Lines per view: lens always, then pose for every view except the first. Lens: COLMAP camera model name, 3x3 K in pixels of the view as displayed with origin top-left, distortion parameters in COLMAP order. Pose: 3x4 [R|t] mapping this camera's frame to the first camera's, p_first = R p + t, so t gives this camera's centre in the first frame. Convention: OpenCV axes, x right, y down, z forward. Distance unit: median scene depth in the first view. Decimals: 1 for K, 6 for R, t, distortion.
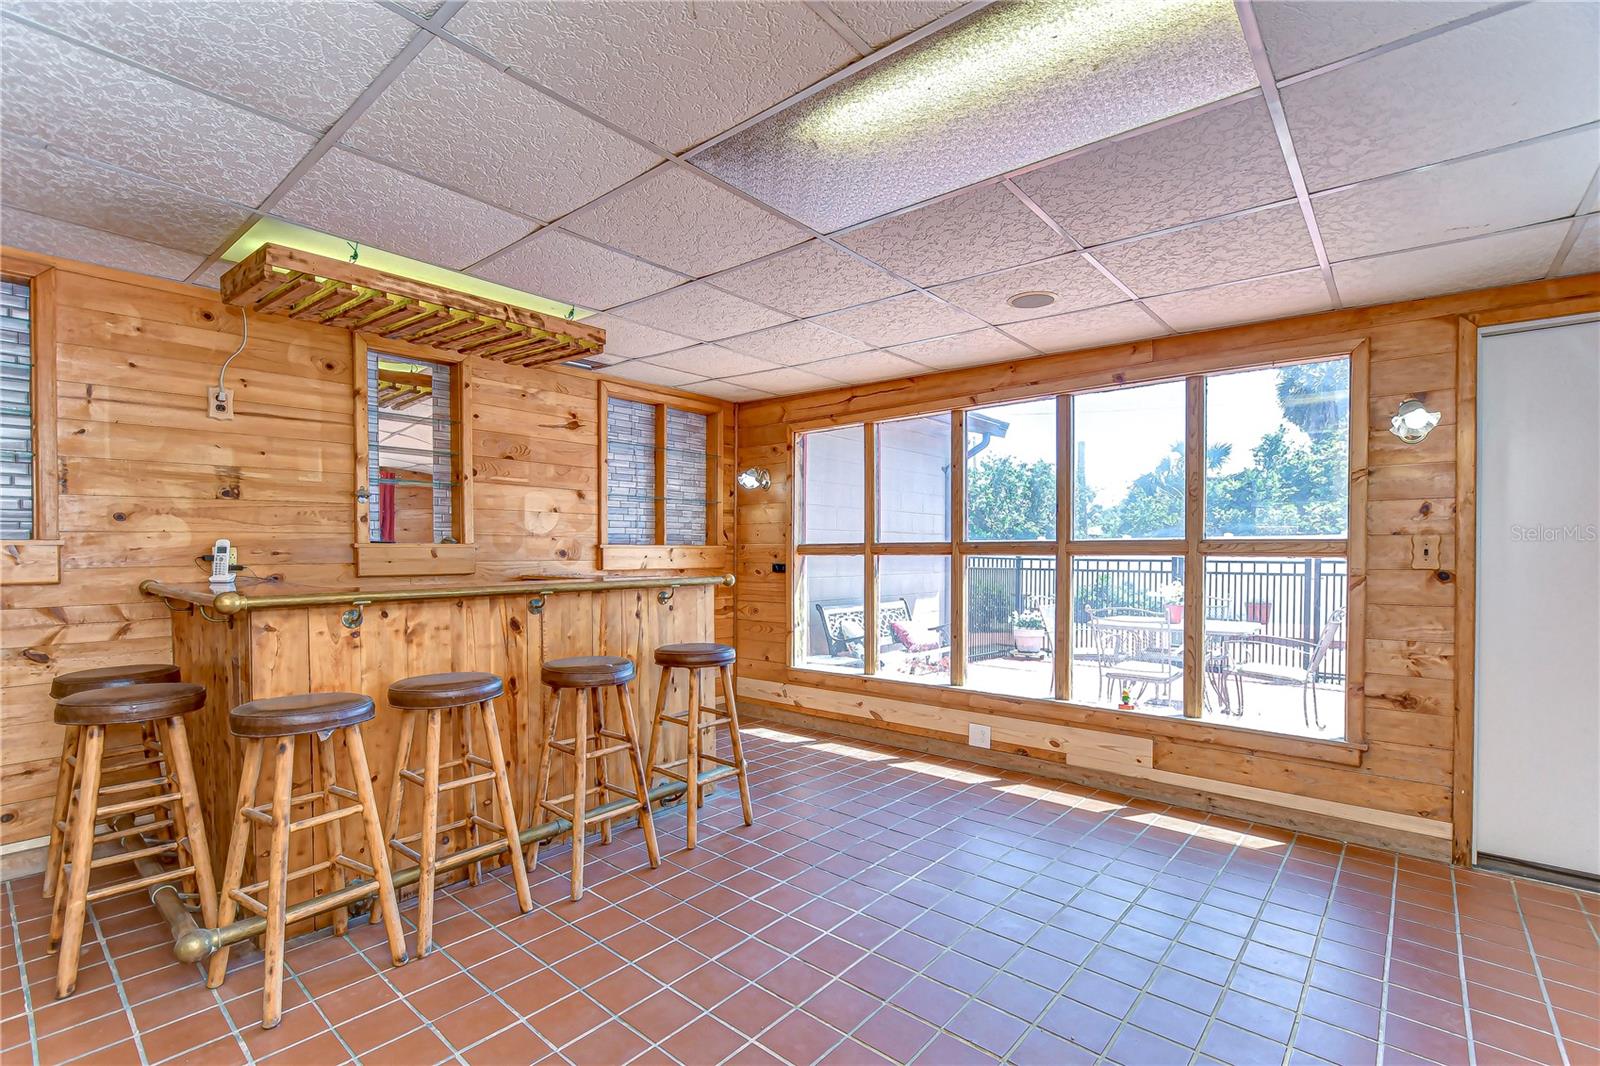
lens RADIAL K [[719.7, 0, 758.1], [0, 719.7, 561.2], [0, 0, 1]] dist [0.000207, -0.000652]
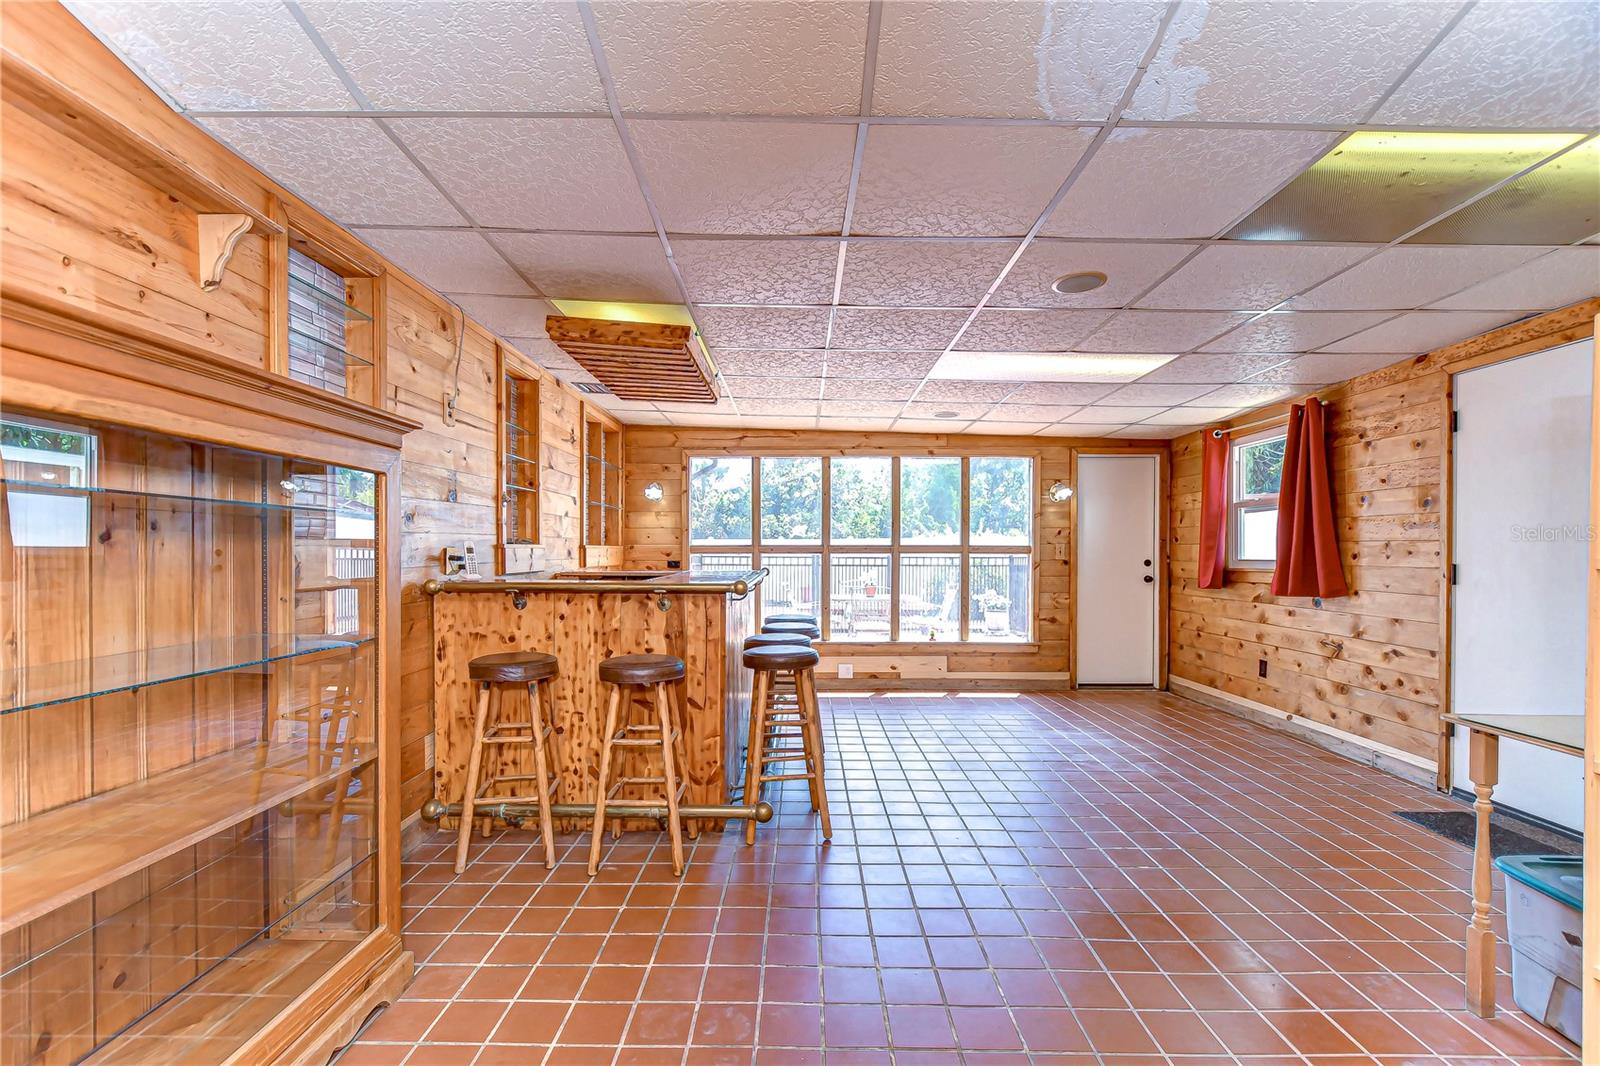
lens RADIAL K [[705.4, 0, 798.1], [0, 705.4, 570.4], [0, 0, 1]] dist [-0.003115, -0.003605]
pose [[0.754726, -0.017815, 0.655798, -0.862905], [0.007328, 0.999798, 0.018726, -0.002371], [-0.655999, -0.009327, 0.754704, -0.085345]]
